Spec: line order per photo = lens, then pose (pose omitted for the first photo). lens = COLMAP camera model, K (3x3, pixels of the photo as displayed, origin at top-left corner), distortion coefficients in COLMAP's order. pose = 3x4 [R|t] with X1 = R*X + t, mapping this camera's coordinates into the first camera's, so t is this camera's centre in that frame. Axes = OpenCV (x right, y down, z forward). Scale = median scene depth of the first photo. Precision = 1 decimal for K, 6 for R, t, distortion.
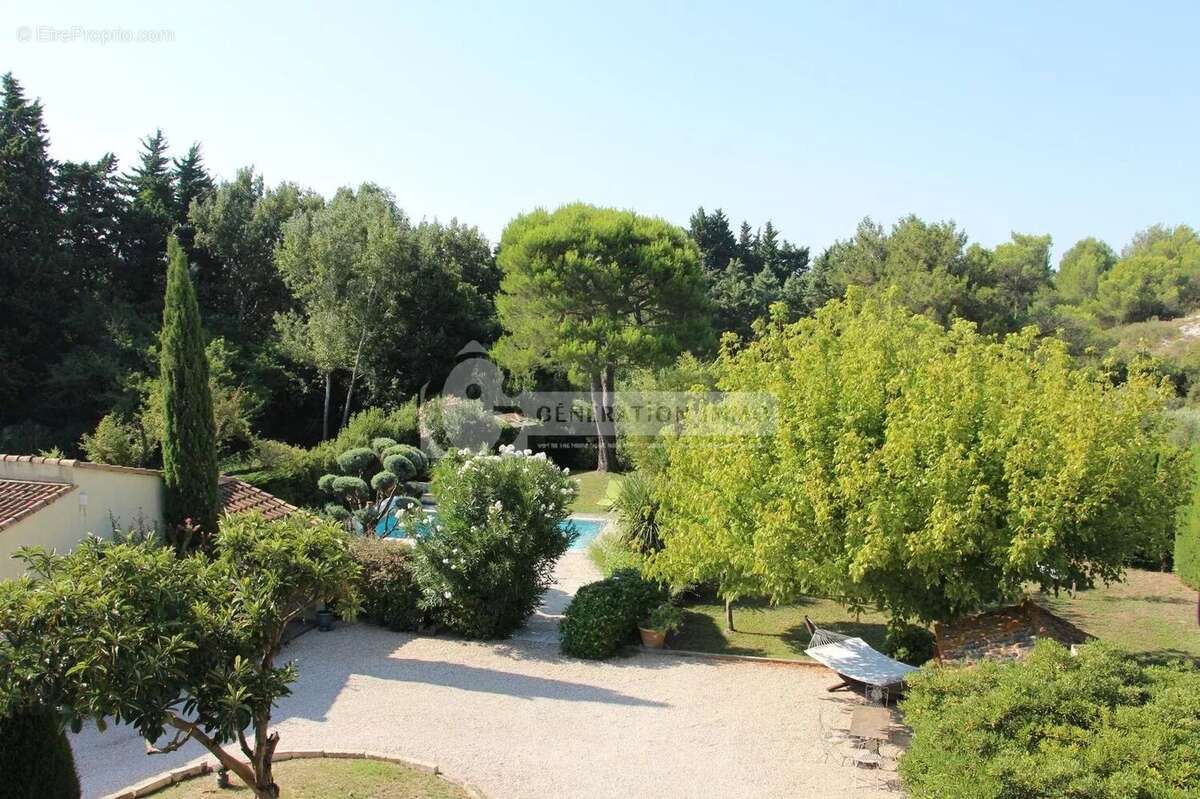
lens RADIAL K [[981.2, 0, 600.0], [0, 981.2, 399.5], [0, 0, 1]] dist [-0.183480, 0.159740]
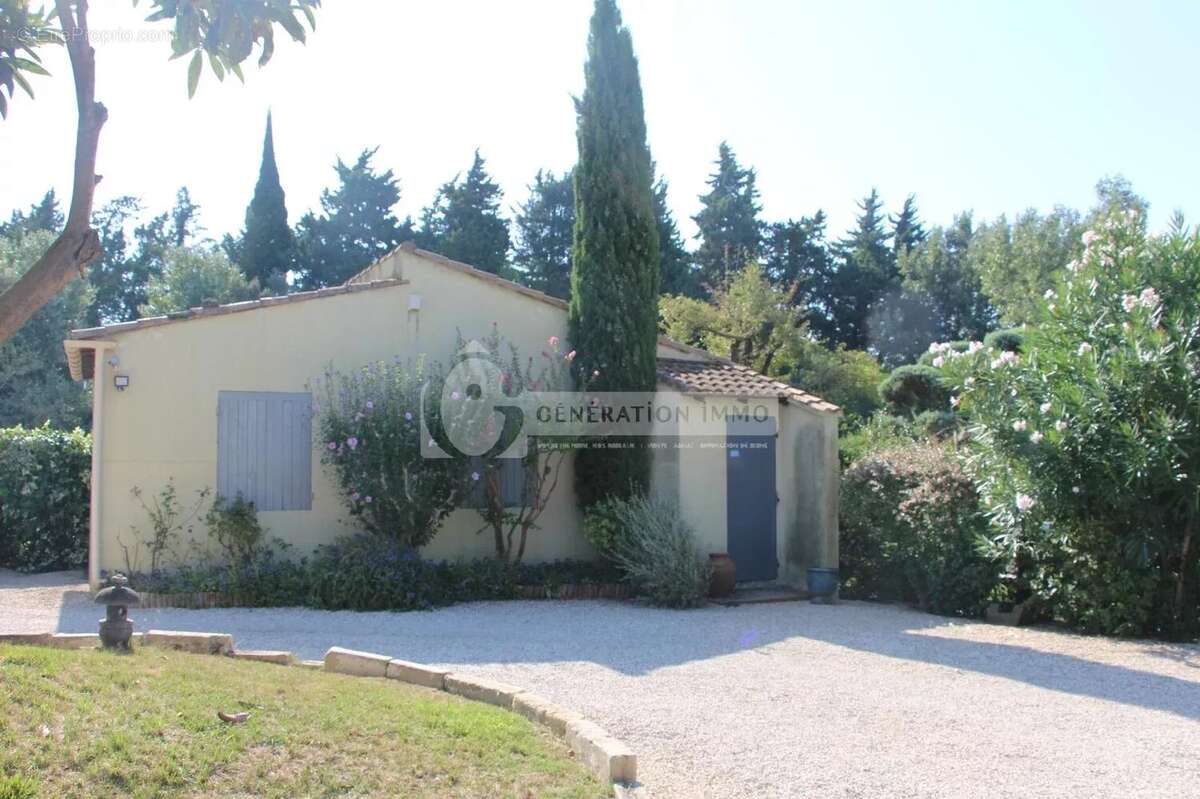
lens RADIAL K [[981.2, 0, 600.0], [0, 981.2, 399.5], [0, 0, 1]] dist [-0.183480, 0.159740]
pose [[0.703382, -0.049628, -0.709078, 0.005388], [-0.073834, 0.987062, -0.142325, 0.081599], [0.706967, 0.152462, 0.690617, 0.199065]]
